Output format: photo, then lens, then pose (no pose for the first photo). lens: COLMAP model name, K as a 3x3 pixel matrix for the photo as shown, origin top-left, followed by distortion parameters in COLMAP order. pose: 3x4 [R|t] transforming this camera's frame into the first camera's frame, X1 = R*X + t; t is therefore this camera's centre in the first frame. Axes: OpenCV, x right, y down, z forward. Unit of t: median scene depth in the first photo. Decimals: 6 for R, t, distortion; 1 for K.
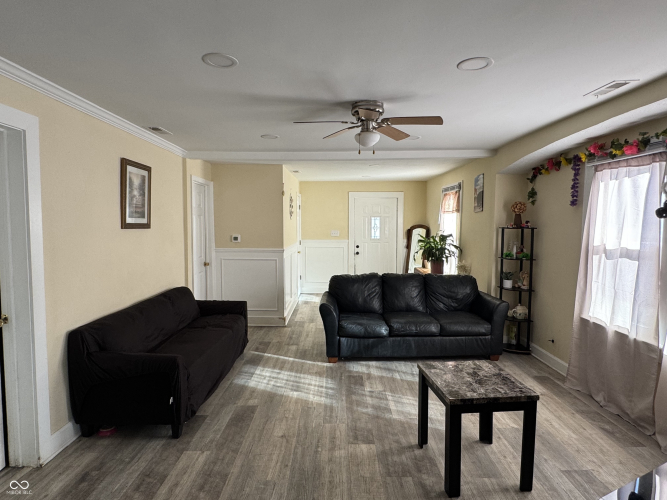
lens RADIAL K [[389.3, 0, 333.2], [0, 389.3, 249.5], [0, 0, 1]] dist [0.001025, 0.001183]
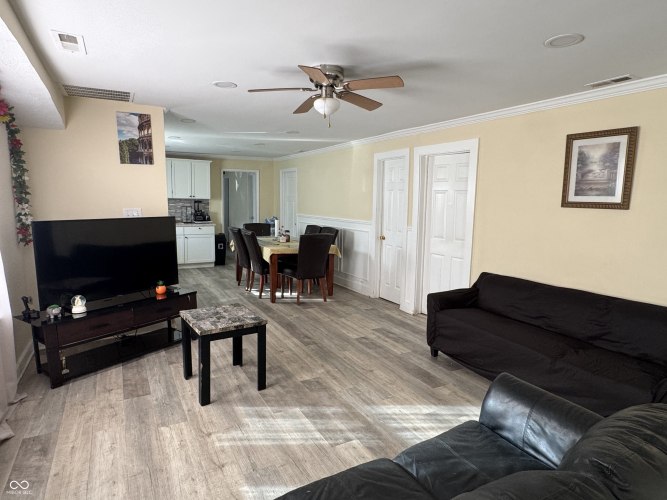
lens RADIAL K [[389.3, 0, 331.4], [0, 389.3, 250.7], [0, 0, 1]] dist [0.001025, 0.001183]
pose [[-0.872286, 0.046121, -0.486816, 0.461241], [-0.053570, 0.980537, 0.188883, -0.099015], [0.486053, 0.190838, -0.852838, 1.562418]]
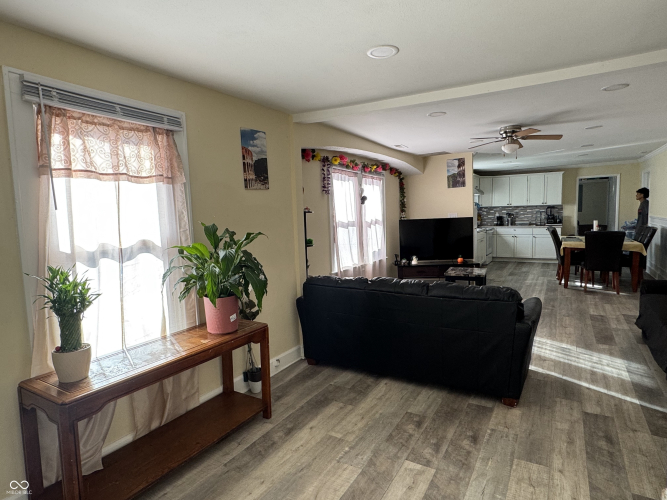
lens RADIAL K [[389.3, 0, 332.1], [0, 389.3, 250.5], [0, 0, 1]] dist [0.001025, 0.001183]
pose [[-0.864049, -0.023331, 0.502867, -0.077469], [0.065466, 0.985235, 0.158197, -0.141543], [-0.499133, 0.169611, -0.849763, 2.328827]]
